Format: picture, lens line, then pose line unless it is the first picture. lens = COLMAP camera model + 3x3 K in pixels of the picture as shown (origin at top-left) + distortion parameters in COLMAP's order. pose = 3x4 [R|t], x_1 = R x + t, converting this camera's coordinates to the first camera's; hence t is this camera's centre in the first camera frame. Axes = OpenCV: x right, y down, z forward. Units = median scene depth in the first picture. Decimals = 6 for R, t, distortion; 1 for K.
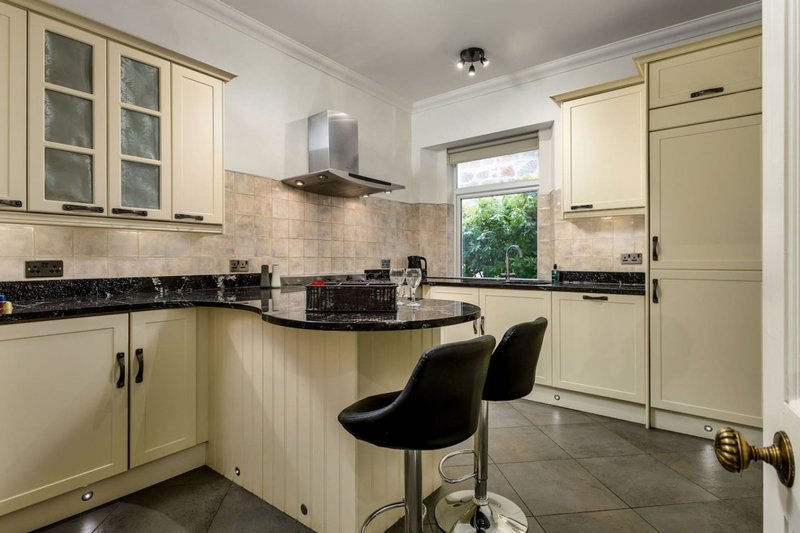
lens RADIAL K [[403.2, 0, 396.3], [0, 403.2, 258.9], [0, 0, 1]] dist [-0.010898, 0.002383]
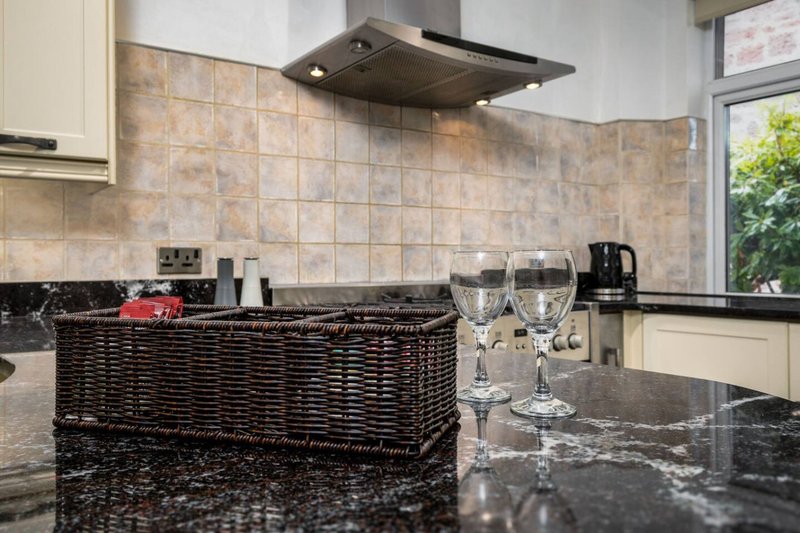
lens RADIAL K [[669.6, 0, 363.7], [0, 669.6, 261.7], [0, 0, 1]] dist [0.017872, -0.022004]
pose [[0.949535, -0.002187, -0.313653, 0.033696], [0.002895, 0.999994, 0.001794, 0.015417], [0.313647, -0.002612, 0.949536, 0.325177]]
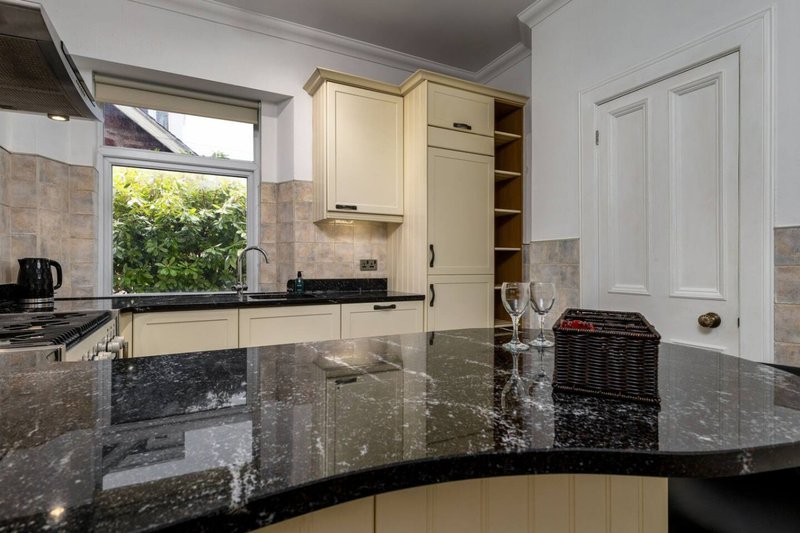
lens RADIAL K [[403.2, 0, 401.5], [0, 403.2, 265.3], [0, 0, 1]] dist [-0.010898, 0.002383]
pose [[0.401280, 0.002956, 0.915951, -0.306542], [-0.002602, 0.999994, -0.002087, 0.001974], [-0.915952, -0.001546, 0.401285, 0.523345]]
